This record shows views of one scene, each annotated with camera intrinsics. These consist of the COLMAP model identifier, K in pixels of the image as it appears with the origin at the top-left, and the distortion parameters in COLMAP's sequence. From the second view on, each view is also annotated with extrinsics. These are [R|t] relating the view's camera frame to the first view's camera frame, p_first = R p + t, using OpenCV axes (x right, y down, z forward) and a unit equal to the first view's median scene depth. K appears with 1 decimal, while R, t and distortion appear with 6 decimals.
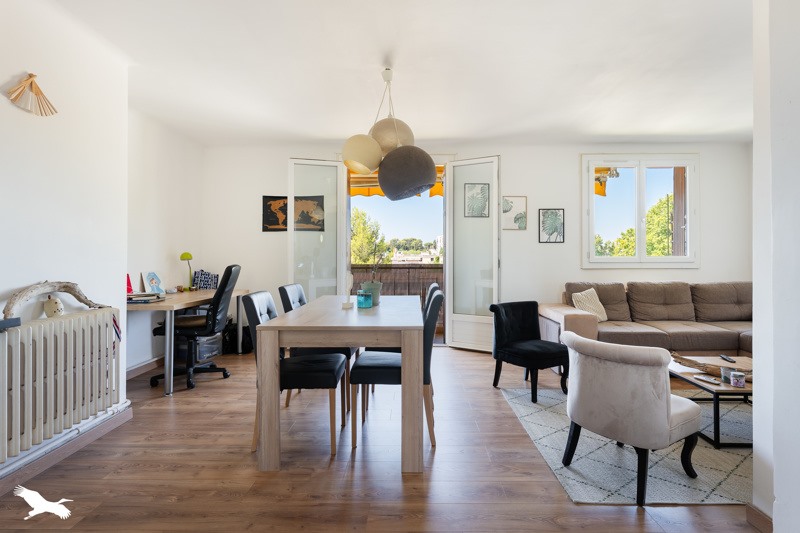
lens RADIAL K [[413.5, 0, 400.0], [0, 413.5, 266.5], [0, 0, 1]] dist [-0.001808, 0.000069]
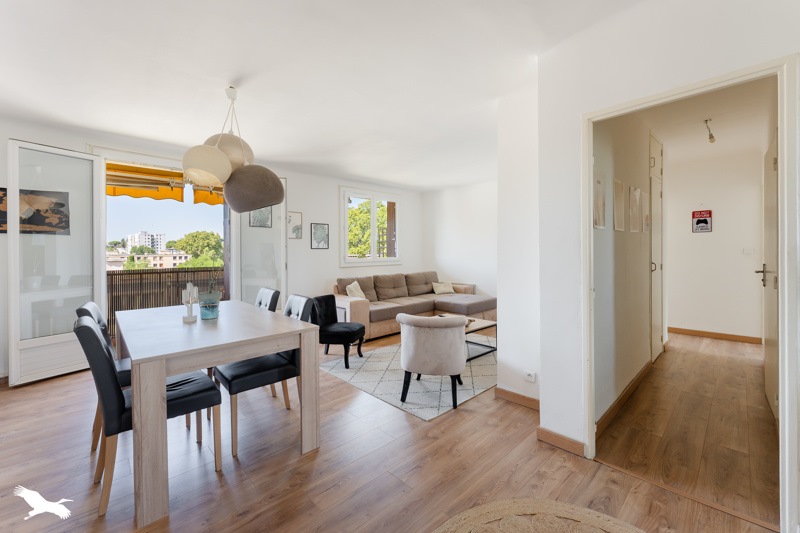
lens RADIAL K [[324.0, 0, 400.0], [0, 324.0, 266.5], [0, 0, 1]] dist [0.000376, -0.000018]
pose [[0.717444, -0.039206, 0.695513, -0.209408], [0.030101, 0.999227, 0.025277, -0.022544], [-0.695966, 0.002800, 0.718069, 0.078504]]
